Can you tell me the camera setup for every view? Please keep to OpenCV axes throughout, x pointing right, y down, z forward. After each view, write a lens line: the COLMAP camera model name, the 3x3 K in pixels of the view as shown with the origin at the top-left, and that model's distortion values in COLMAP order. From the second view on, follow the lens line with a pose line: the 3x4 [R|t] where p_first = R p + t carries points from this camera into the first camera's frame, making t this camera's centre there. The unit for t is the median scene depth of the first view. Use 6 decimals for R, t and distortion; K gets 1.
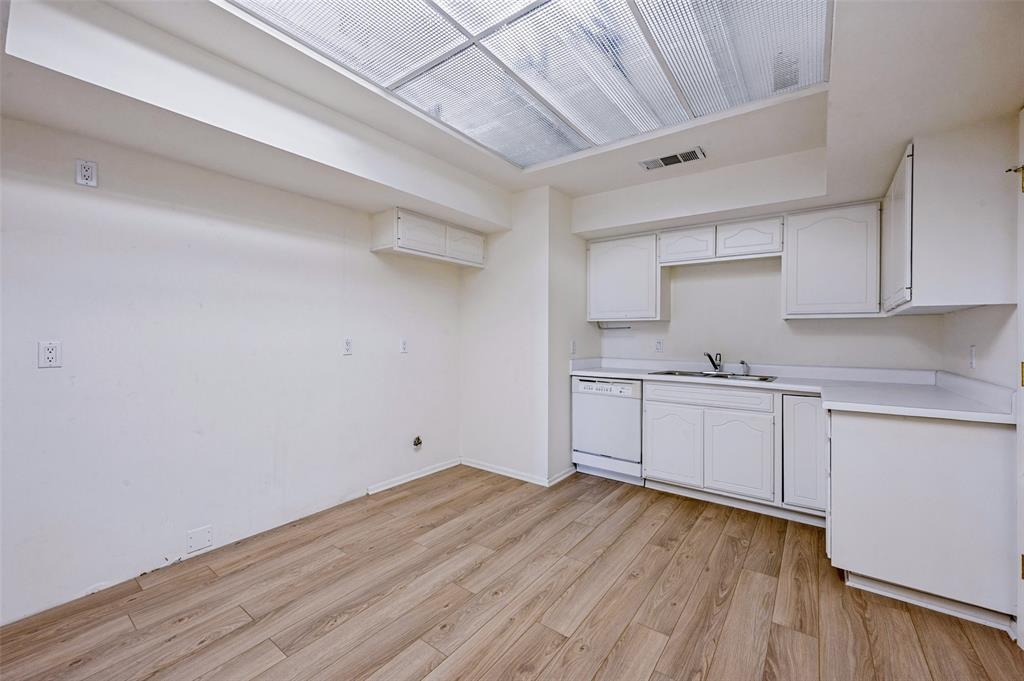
lens RADIAL K [[407.3, 0, 512.8], [0, 407.3, 338.3], [0, 0, 1]] dist [0.002856, 0.001011]
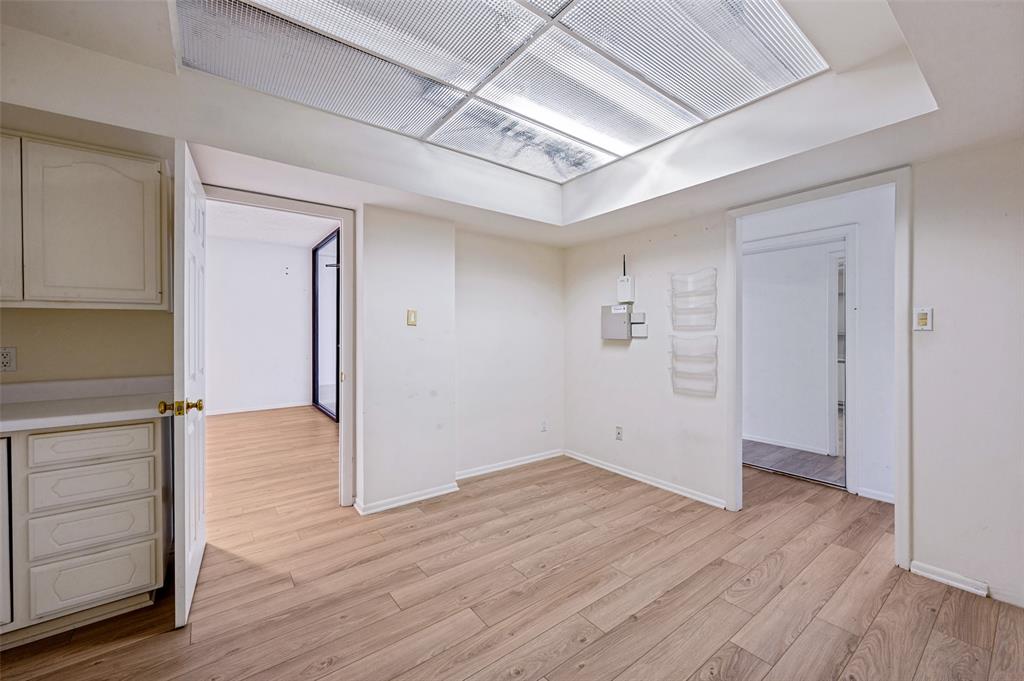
lens RADIAL K [[407.3, 0, 512.3], [0, 407.3, 339.4], [0, 0, 1]] dist [0.002856, 0.001011]
pose [[-0.961278, -0.003592, 0.275556, -0.267306], [-0.001140, 0.999958, 0.009058, -0.012762], [-0.275577, 0.008393, -0.961242, 1.931439]]
